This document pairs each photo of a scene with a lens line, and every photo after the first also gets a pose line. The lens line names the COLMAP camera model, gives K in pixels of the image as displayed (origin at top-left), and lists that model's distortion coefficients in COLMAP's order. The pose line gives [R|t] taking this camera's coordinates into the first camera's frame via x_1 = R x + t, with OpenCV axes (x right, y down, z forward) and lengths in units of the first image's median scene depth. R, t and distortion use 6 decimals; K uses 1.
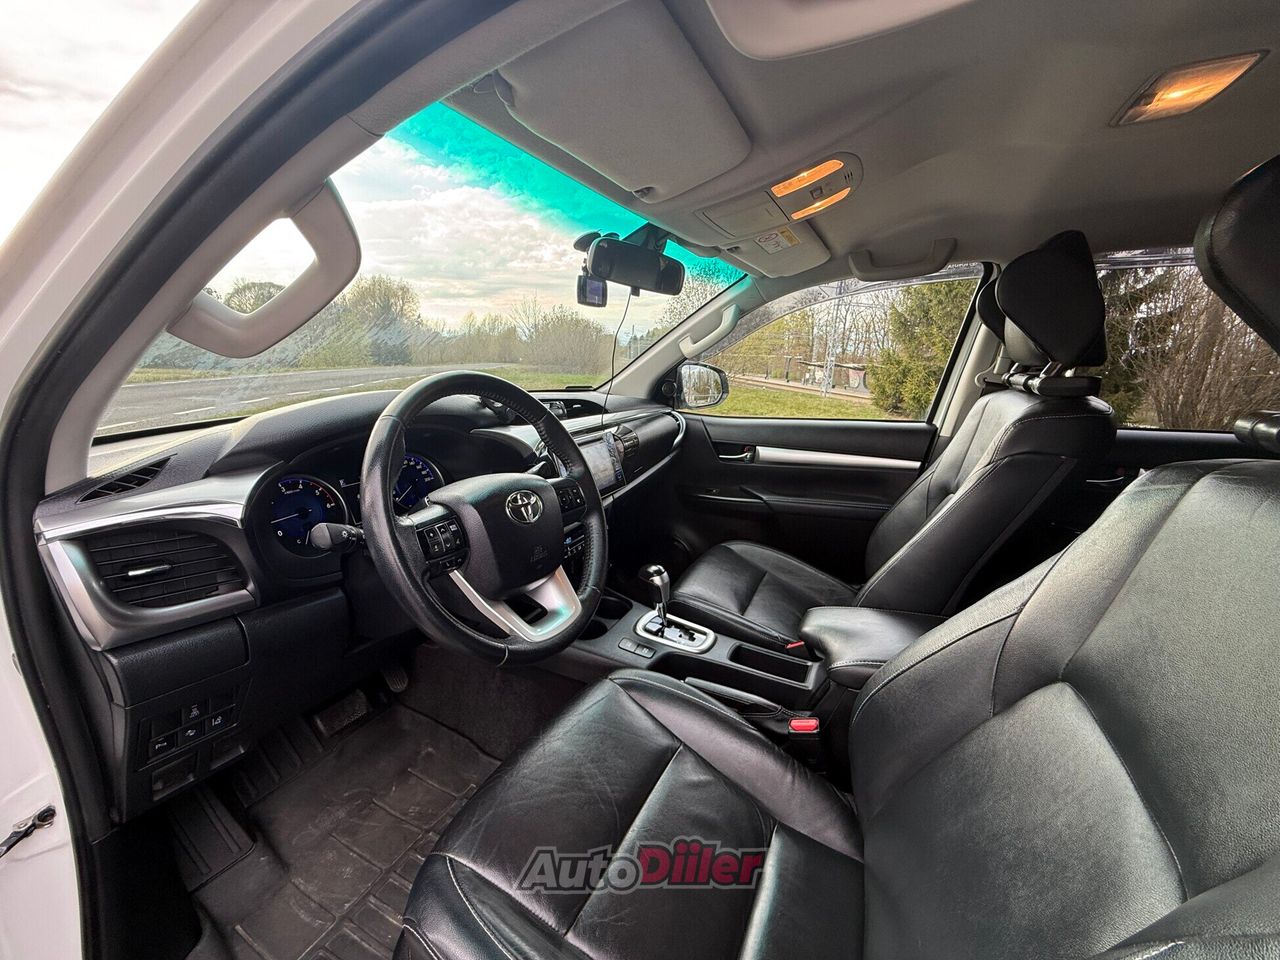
lens RADIAL K [[506.5, 0, 637.3], [0, 506.5, 480.3], [0, 0, 1]] dist [0.001206, -0.000236]
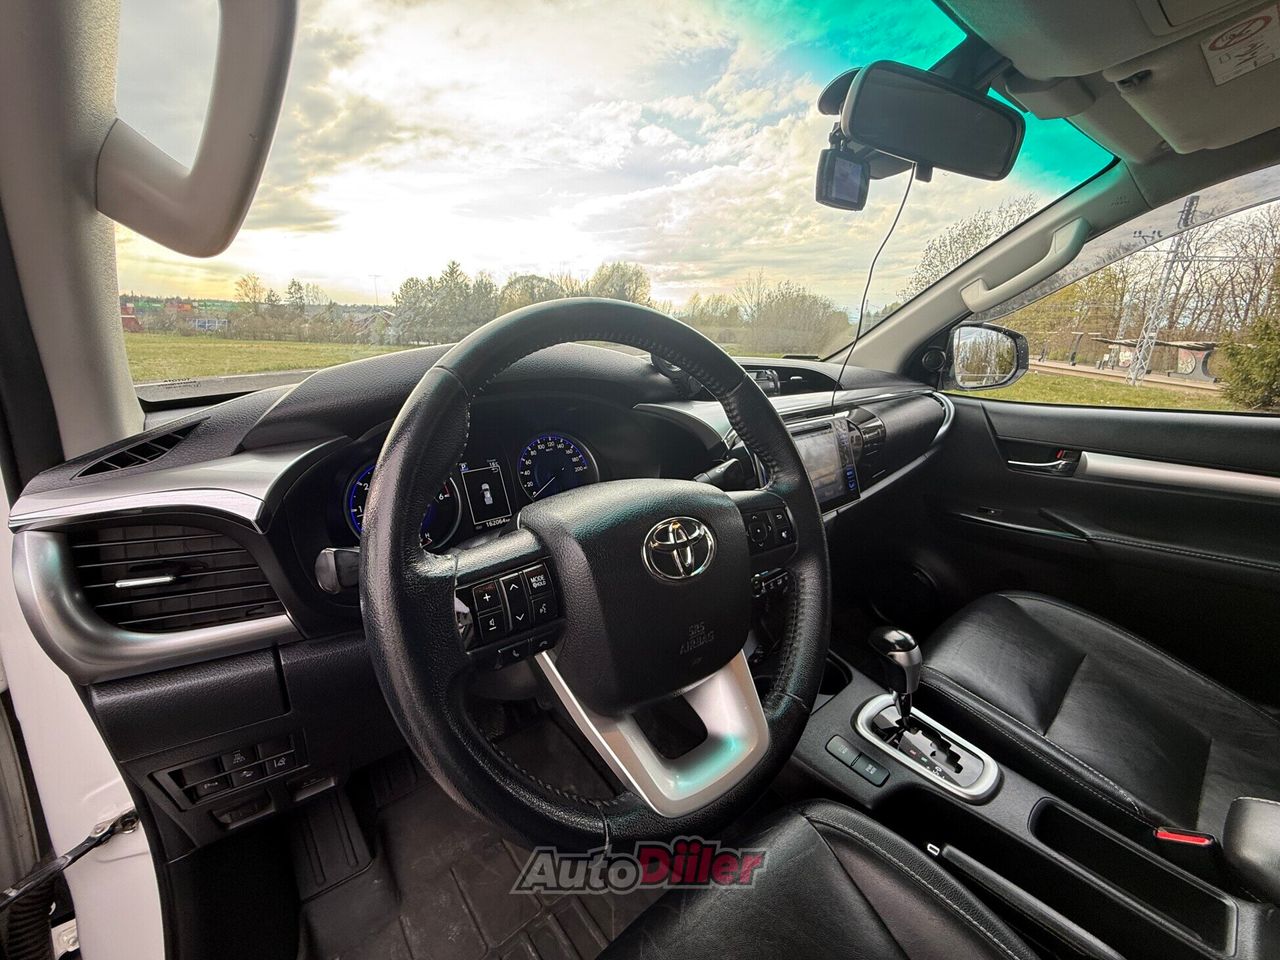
lens RADIAL K [[506.5, 0, 637.3], [0, 506.5, 480.3], [0, 0, 1]] dist [0.001206, -0.000236]
pose [[0.915491, 0.098443, -0.390109, -0.037067], [-0.084196, 0.995012, 0.053501, -0.027685], [0.393430, -0.016134, 0.919213, 0.300239]]
